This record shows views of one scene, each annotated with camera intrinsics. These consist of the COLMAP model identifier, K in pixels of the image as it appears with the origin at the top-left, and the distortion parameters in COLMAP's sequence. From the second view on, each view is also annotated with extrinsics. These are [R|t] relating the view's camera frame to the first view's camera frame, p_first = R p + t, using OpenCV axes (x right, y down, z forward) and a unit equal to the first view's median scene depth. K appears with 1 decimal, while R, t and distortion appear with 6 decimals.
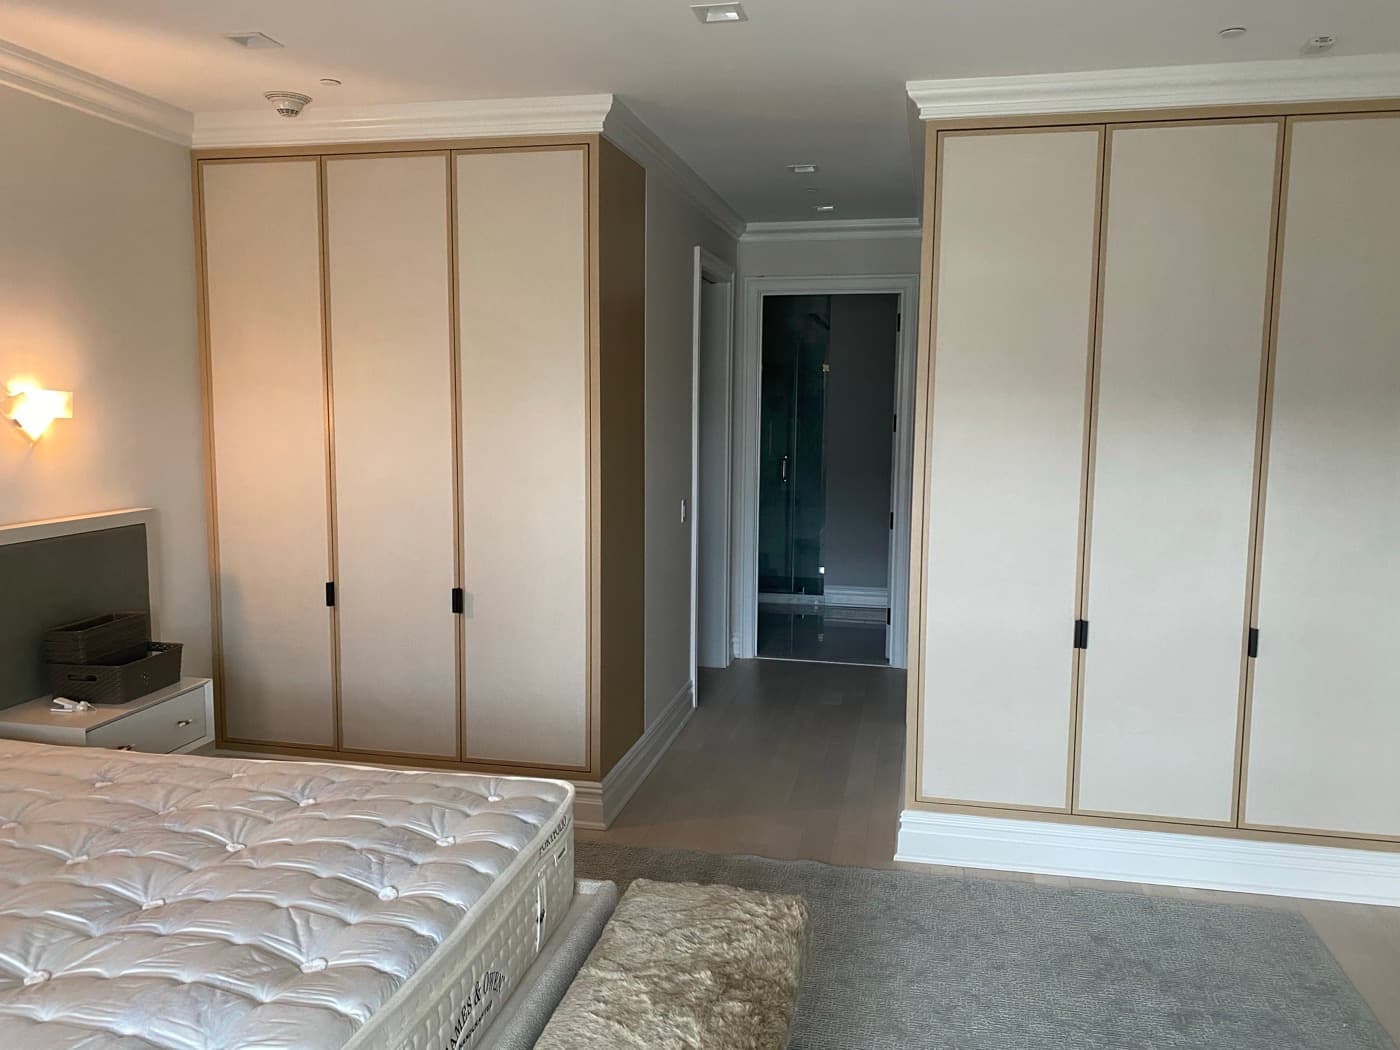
lens RADIAL K [[1068.0, 0, 704.9], [0, 1068.0, 522.2], [0, 0, 1]] dist [0.038576, -0.033521]
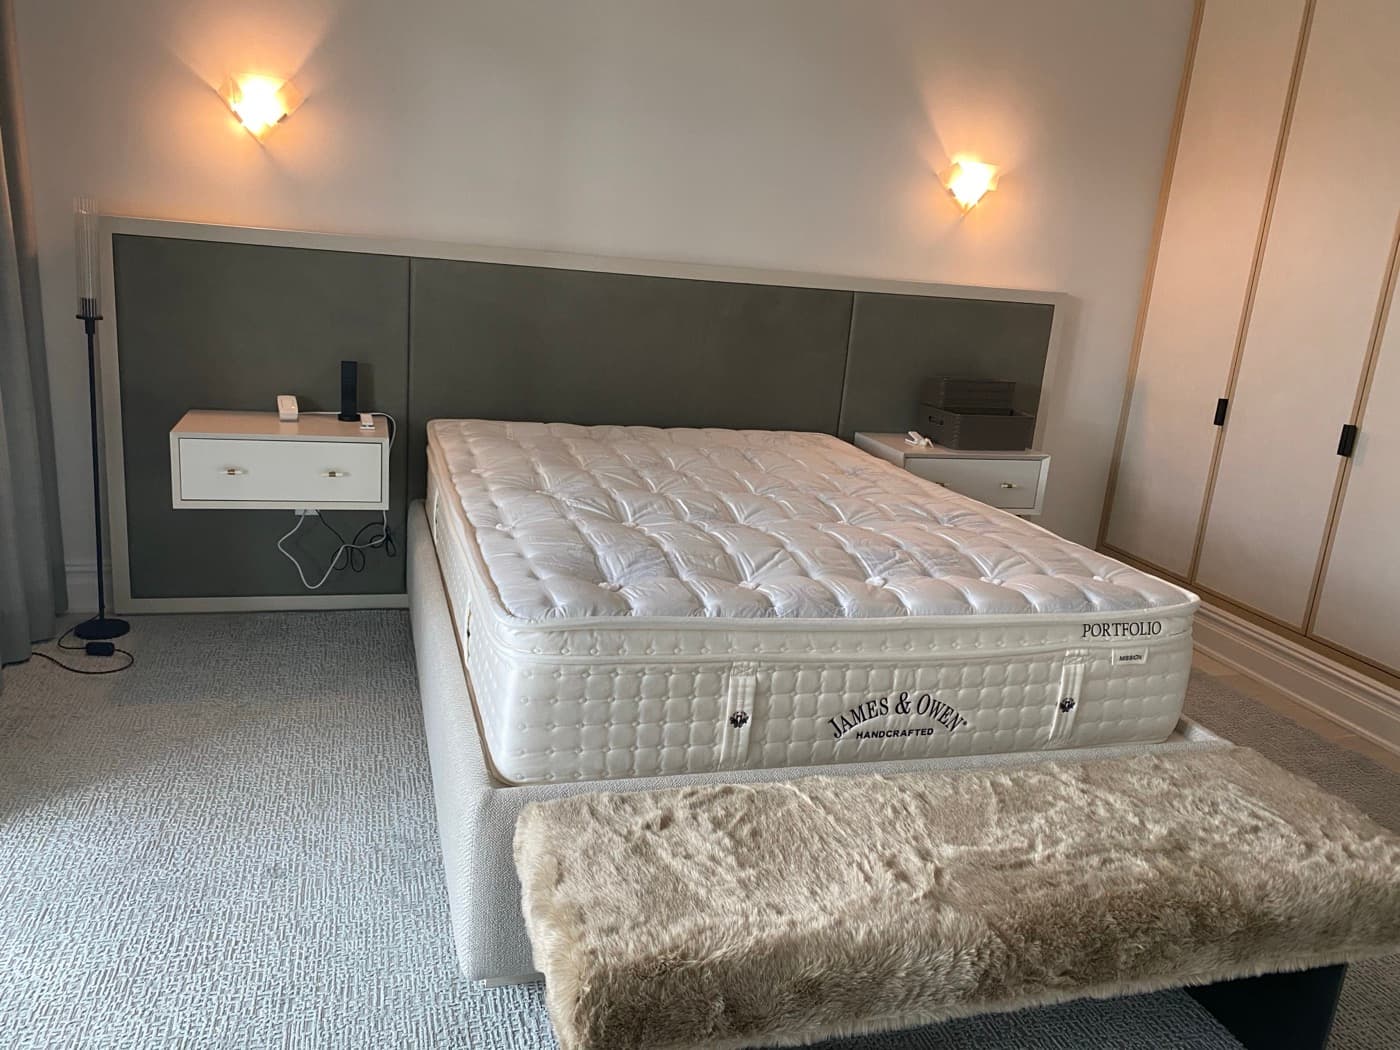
lens RADIAL K [[1068.0, 0, 704.9], [0, 1068.0, 522.2], [0, 0, 1]] dist [0.038576, -0.033521]
pose [[0.482160, 0.245815, -0.840890, 0.285256], [-0.176532, 0.967402, 0.181576, 0.087711], [0.858113, 0.060895, 0.509837, 0.221084]]
